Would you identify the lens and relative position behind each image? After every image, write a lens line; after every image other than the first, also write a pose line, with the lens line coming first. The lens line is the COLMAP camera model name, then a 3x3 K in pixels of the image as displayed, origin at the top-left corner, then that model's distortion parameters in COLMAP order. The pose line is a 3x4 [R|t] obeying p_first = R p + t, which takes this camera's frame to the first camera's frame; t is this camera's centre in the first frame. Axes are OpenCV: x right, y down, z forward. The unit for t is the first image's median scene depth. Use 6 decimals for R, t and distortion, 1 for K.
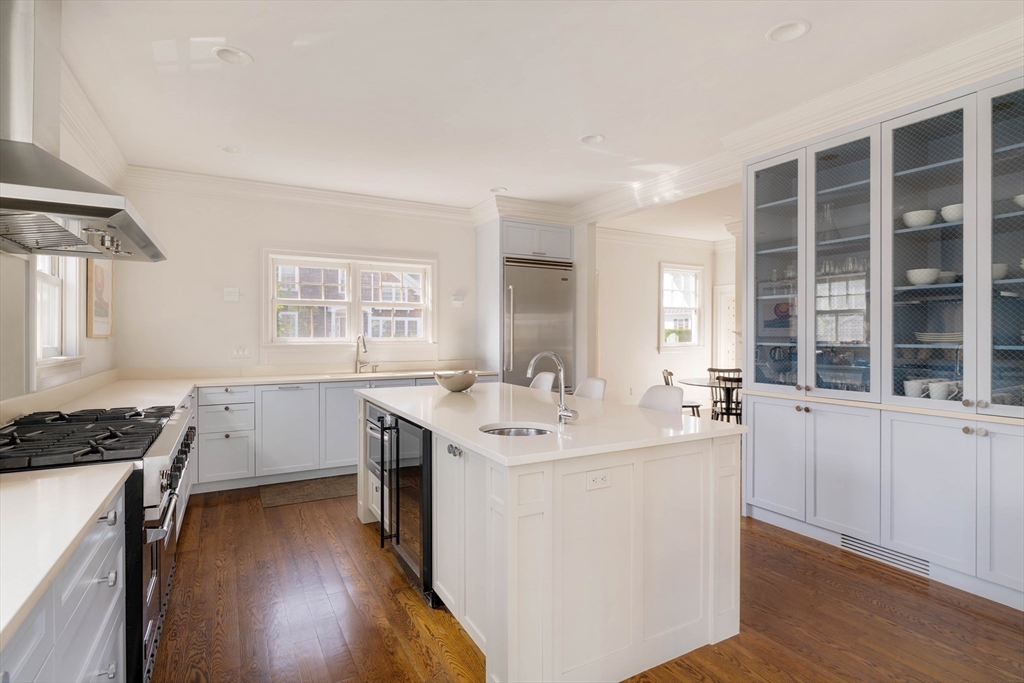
lens RADIAL K [[486.3, 0, 517.2], [0, 486.3, 337.8], [0, 0, 1]] dist [-0.003187, 0.002303]
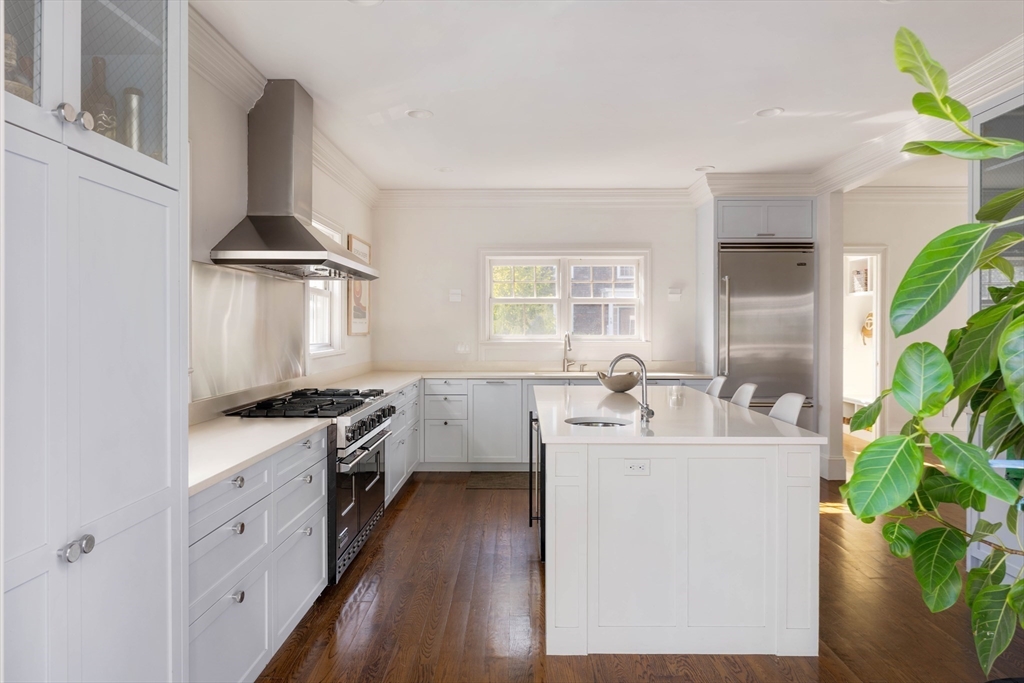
lens RADIAL K [[594.1, 0, 509.9], [0, 594.1, 336.1], [0, 0, 1]] dist [-0.003879, 0.001651]
pose [[0.870998, 0.005601, -0.491255, 0.201505], [-0.002935, 0.999976, 0.006196, -0.007444], [0.491278, -0.003954, 0.870994, -0.119053]]
